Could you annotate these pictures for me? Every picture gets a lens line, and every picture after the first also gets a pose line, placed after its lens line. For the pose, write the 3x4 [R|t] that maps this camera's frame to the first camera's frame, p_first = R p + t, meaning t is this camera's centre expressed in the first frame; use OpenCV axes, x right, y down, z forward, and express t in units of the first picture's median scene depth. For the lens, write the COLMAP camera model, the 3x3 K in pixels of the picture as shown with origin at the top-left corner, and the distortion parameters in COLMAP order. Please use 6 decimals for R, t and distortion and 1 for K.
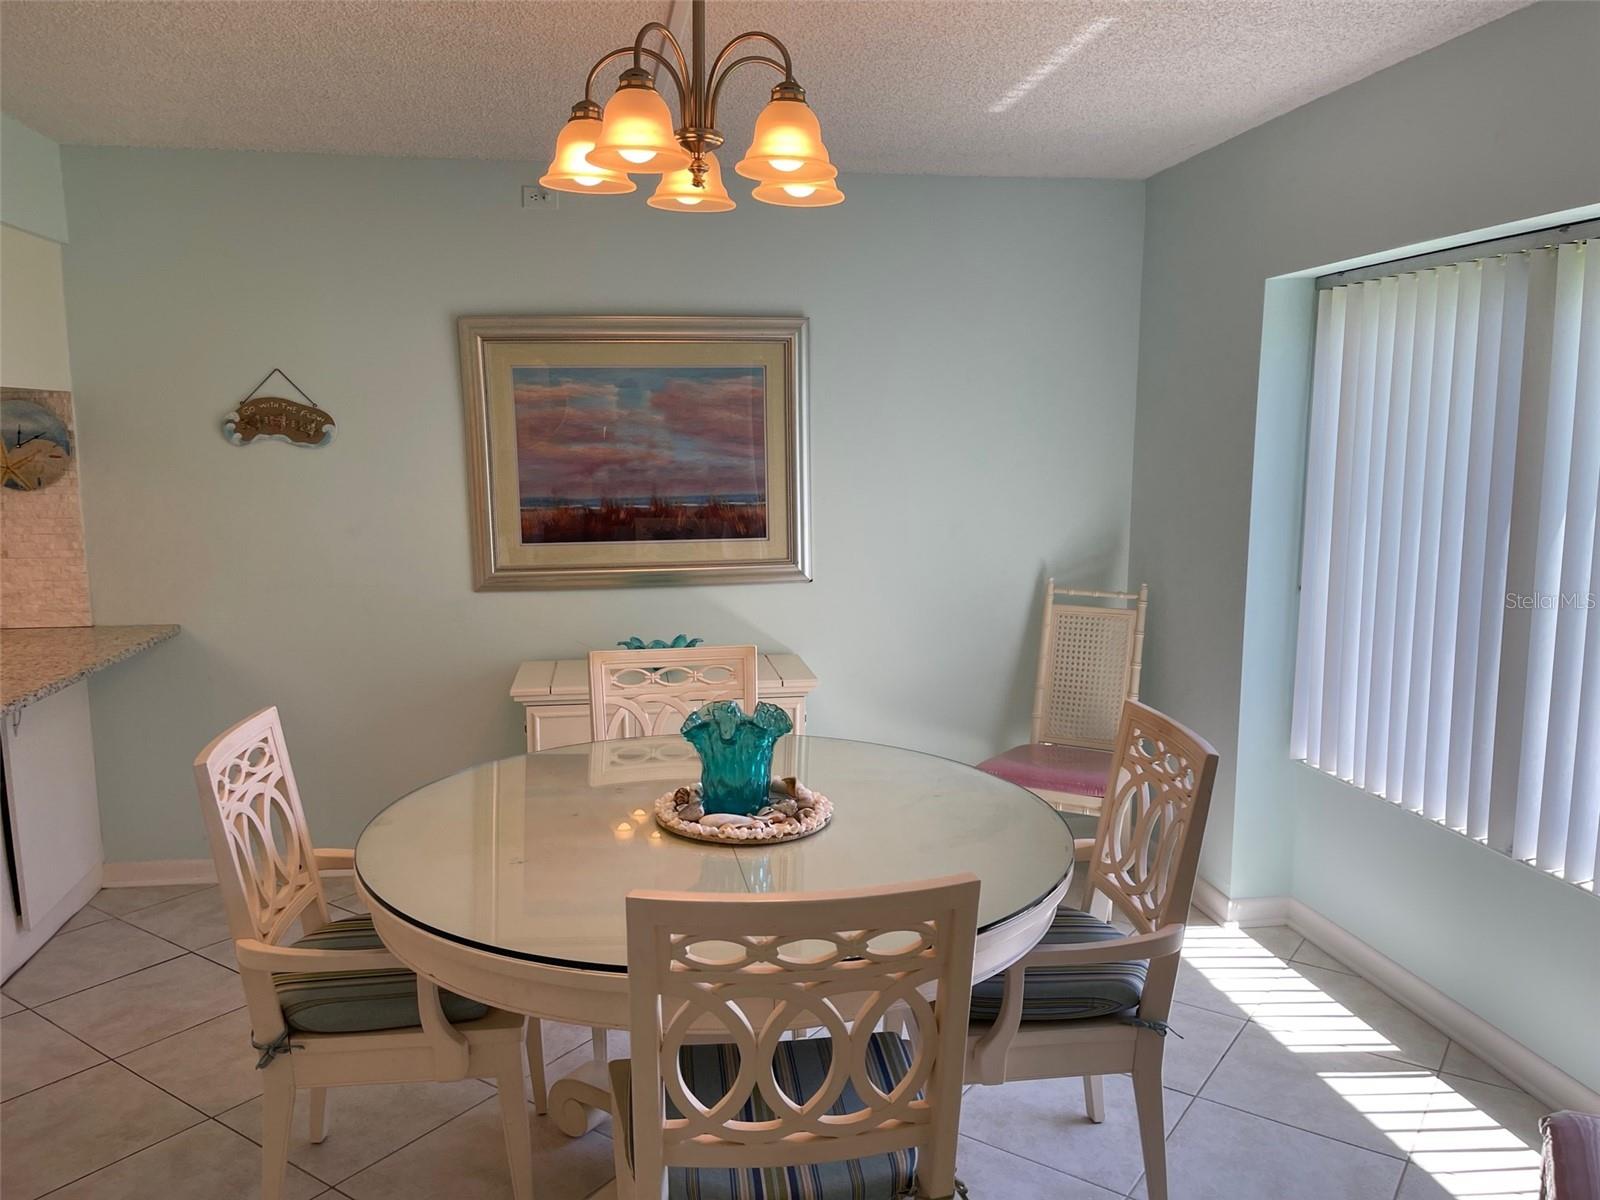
lens RADIAL K [[1209.6, 0, 814.4], [0, 1209.6, 598.4], [0, 0, 1]] dist [0.042948, -0.061217]
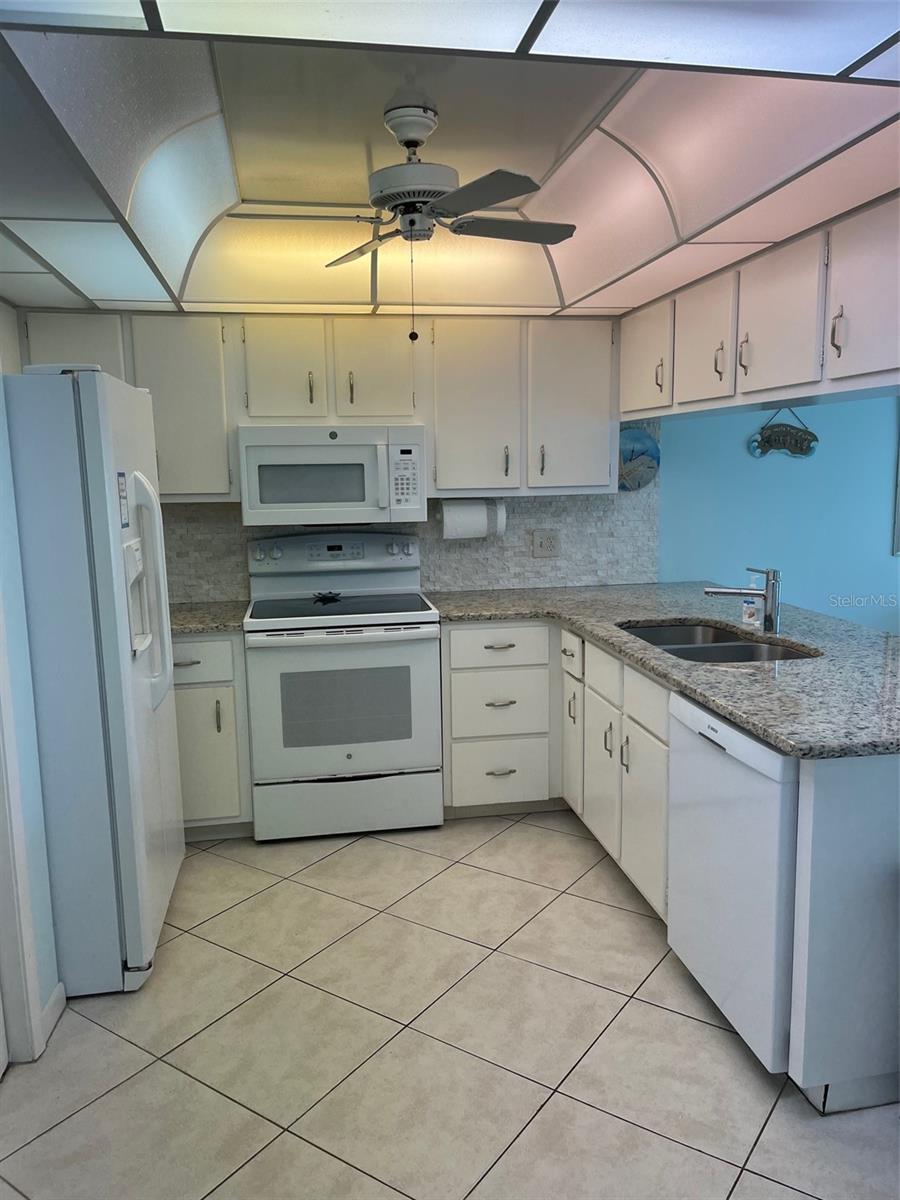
lens RADIAL K [[907.2, 0, 442.0], [0, 907.2, 606.8], [0, 0, 1]] dist [0.042948, -0.061217]
pose [[0.999801, -0.017759, -0.009130, -0.861725], [0.017946, 0.999621, 0.020870, 0.024622], [0.008756, -0.021029, 0.999741, -0.105270]]
